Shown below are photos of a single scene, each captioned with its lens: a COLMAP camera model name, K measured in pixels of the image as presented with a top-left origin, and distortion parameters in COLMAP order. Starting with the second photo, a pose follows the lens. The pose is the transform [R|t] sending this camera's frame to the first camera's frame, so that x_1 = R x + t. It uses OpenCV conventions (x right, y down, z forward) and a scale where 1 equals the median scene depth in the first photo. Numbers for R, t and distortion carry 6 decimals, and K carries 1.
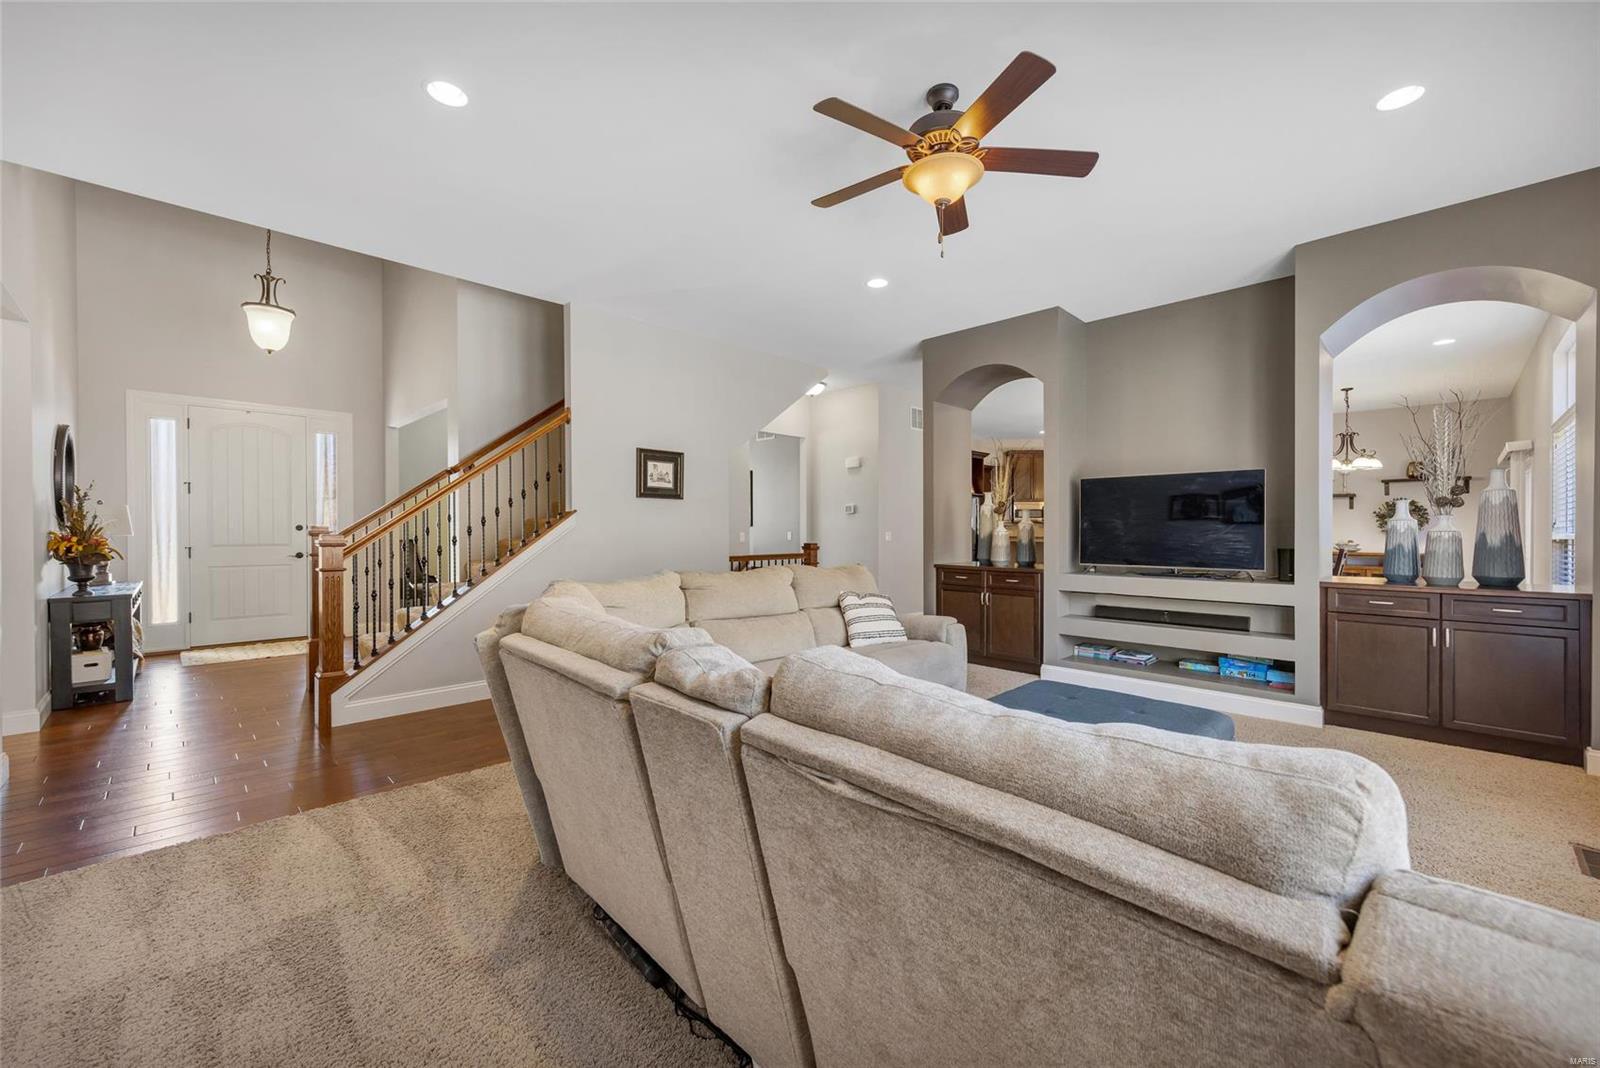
lens RADIAL K [[632.2, 0, 794.0], [0, 632.2, 535.7], [0, 0, 1]] dist [0.007025, -0.000519]
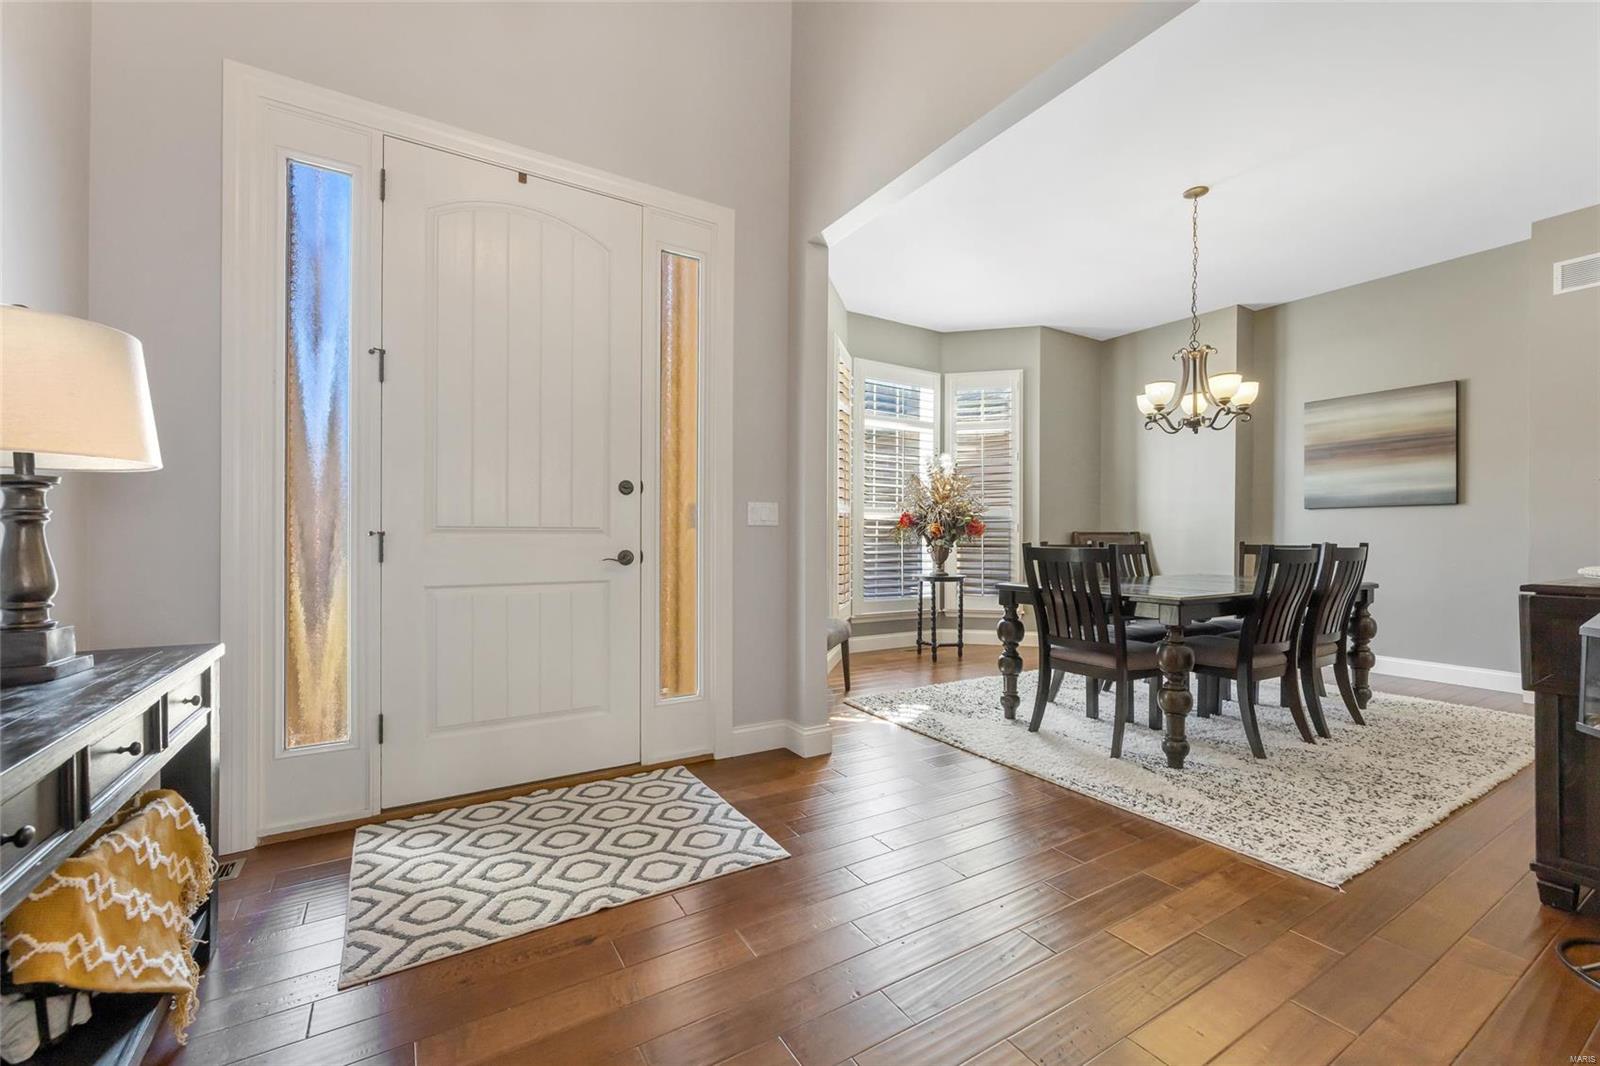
lens RADIAL K [[632.2, 0, 800.1], [0, 632.2, 534.1], [0, 0, 1]] dist [0.007025, -0.000519]
pose [[0.979089, 0.006650, -0.203324, -0.619572], [-0.008769, 0.999916, -0.009523, 0.020033], [0.203244, 0.011107, 0.979065, 0.668436]]
